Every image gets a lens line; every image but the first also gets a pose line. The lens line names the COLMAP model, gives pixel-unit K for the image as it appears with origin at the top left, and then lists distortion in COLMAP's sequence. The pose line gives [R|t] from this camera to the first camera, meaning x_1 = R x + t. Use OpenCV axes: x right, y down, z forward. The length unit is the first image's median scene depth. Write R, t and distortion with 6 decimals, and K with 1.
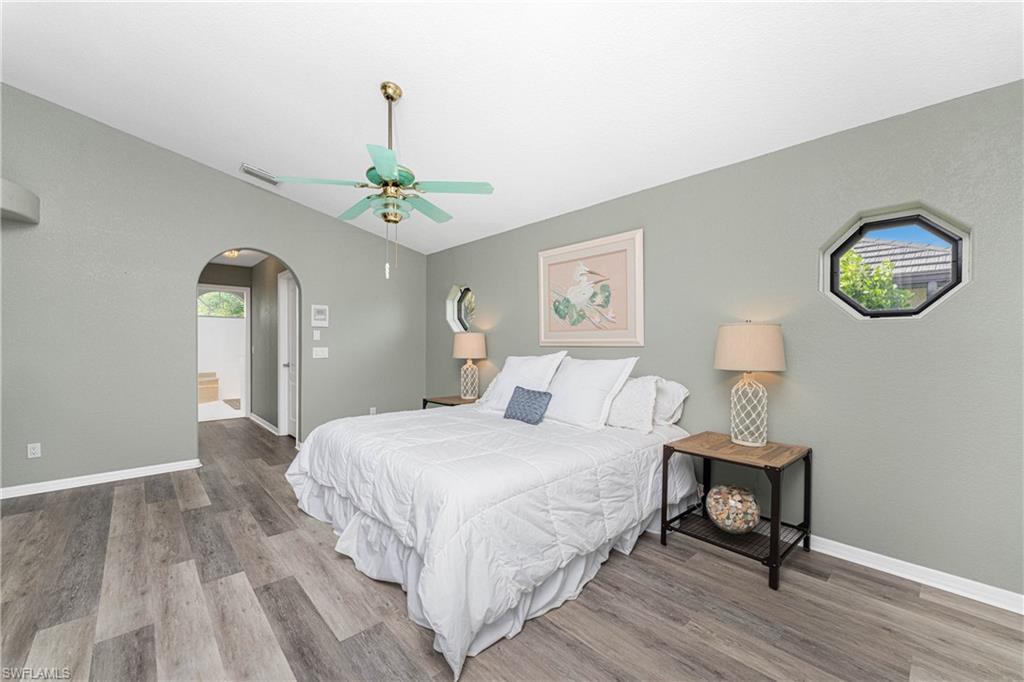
lens RADIAL K [[421.0, 0, 517.3], [0, 421.0, 339.6], [0, 0, 1]] dist [0.030745, -0.000037]
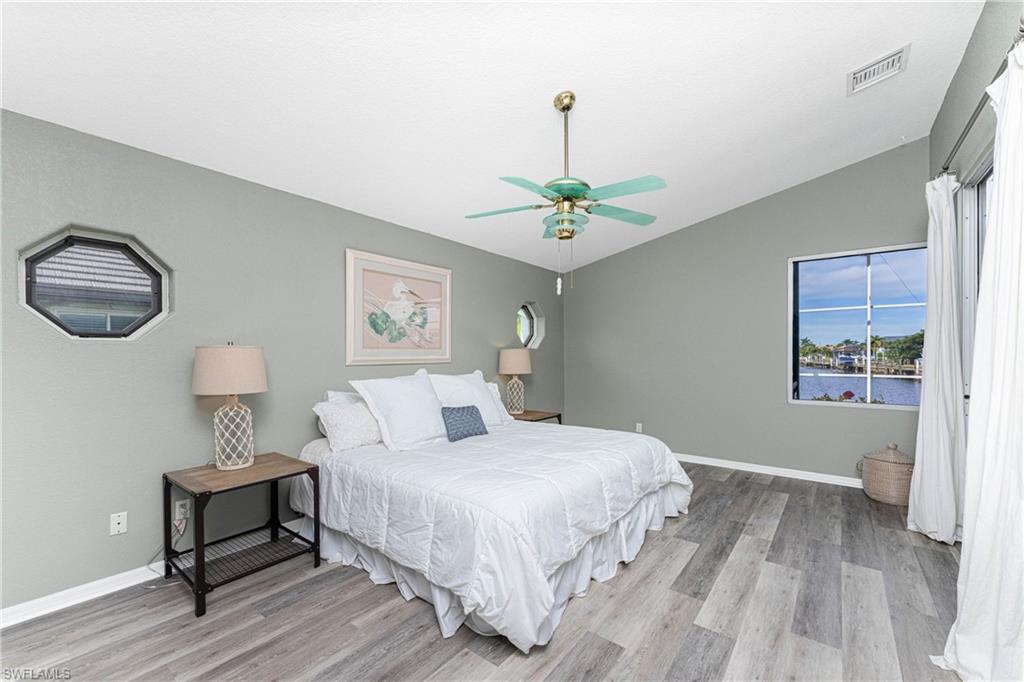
lens RADIAL K [[419.4, 0, 514.0], [0, 419.4, 350.3], [0, 0, 1]] dist [0.000121, 0.000048]
pose [[-0.176695, 0.016058, 0.984135, -0.992492], [0.011830, 0.999829, -0.014190, -0.000012], [-0.984195, 0.009135, -0.176855, 1.055810]]
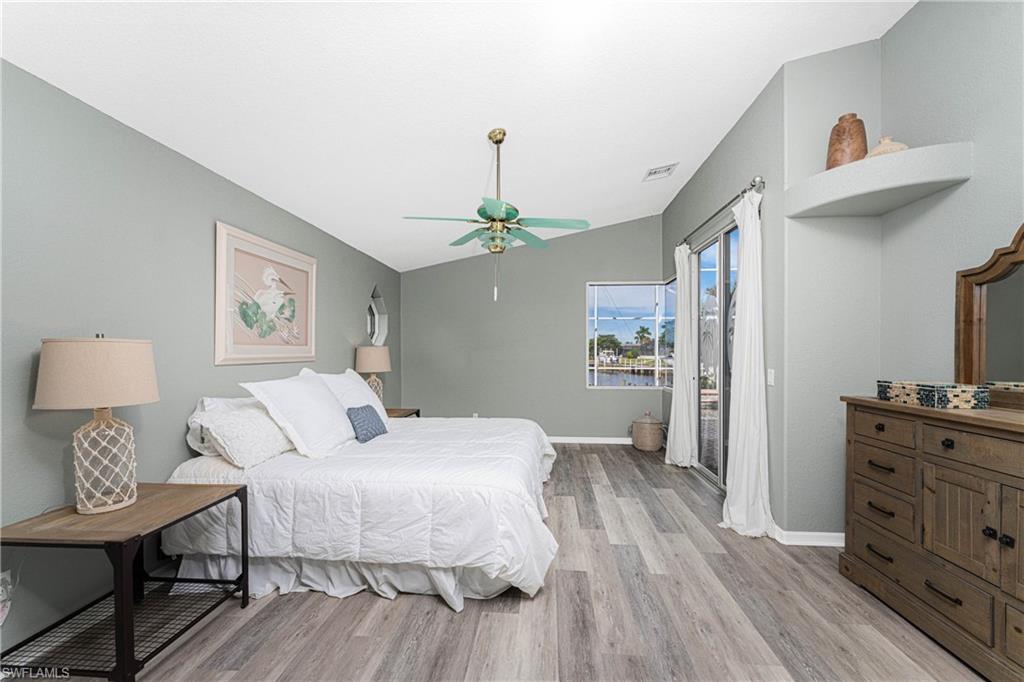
lens RADIAL K [[412.6, 0, 525.2], [0, 412.6, 346.2], [0, 0, 1]] dist [0.000421, -0.000028]
pose [[-0.696586, 0.014253, 0.717331, -0.924794], [0.008209, 0.999896, -0.011896, -0.004921], [-0.717426, -0.002399, -0.696631, 1.399322]]
